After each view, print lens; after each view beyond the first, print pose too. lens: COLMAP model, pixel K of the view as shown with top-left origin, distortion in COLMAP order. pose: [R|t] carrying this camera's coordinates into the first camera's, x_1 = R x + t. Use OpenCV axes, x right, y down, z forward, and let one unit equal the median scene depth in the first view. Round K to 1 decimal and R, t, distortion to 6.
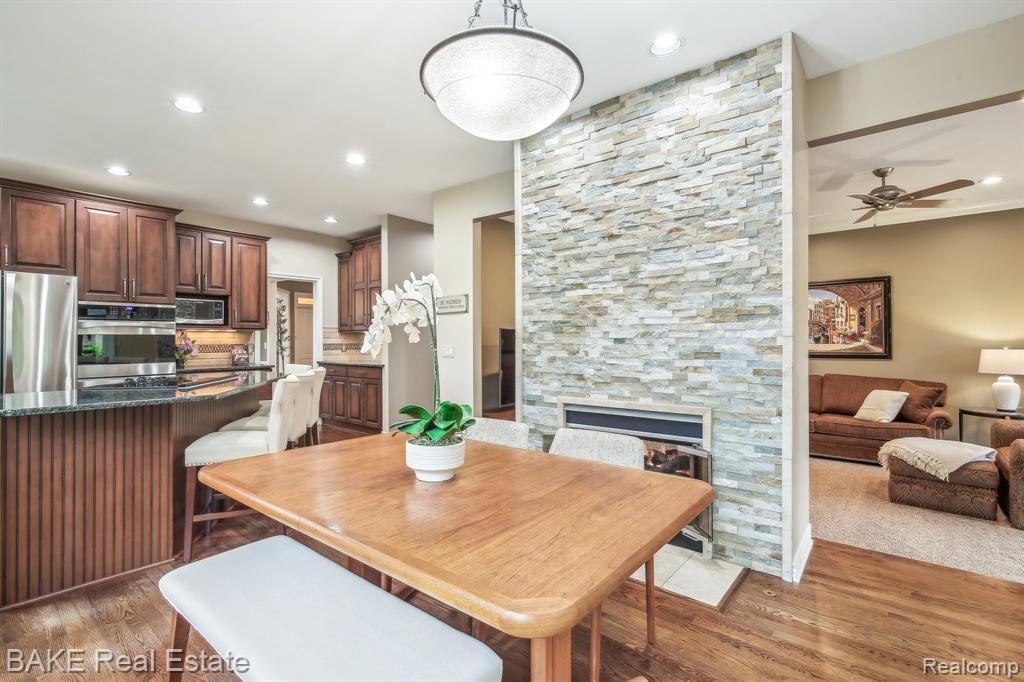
lens RADIAL K [[470.4, 0, 512.0], [0, 470.4, 341.0], [0, 0, 1]] dist [-0.000328, -0.000070]
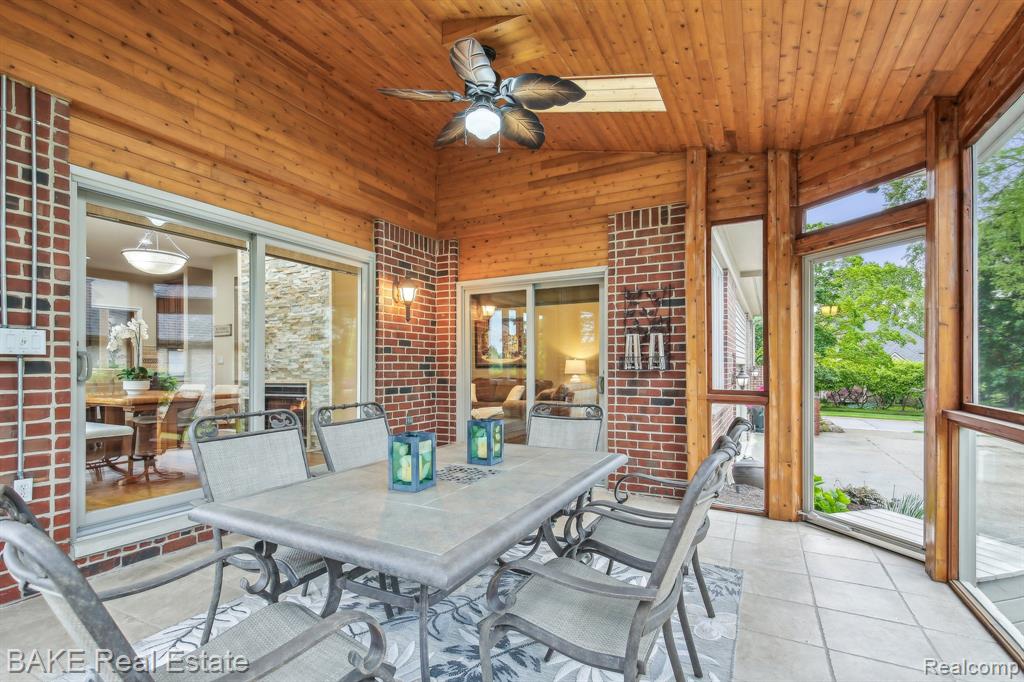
lens RADIAL K [[472.6, 0, 510.4], [0, 472.6, 346.5], [0, 0, 1]] dist [-0.000176, -0.000270]
pose [[0.978328, 0.008218, 0.206898, 0.805831], [0.001039, 0.999005, -0.044594, 0.078866], [-0.207058, 0.043843, 0.977346, -1.222050]]
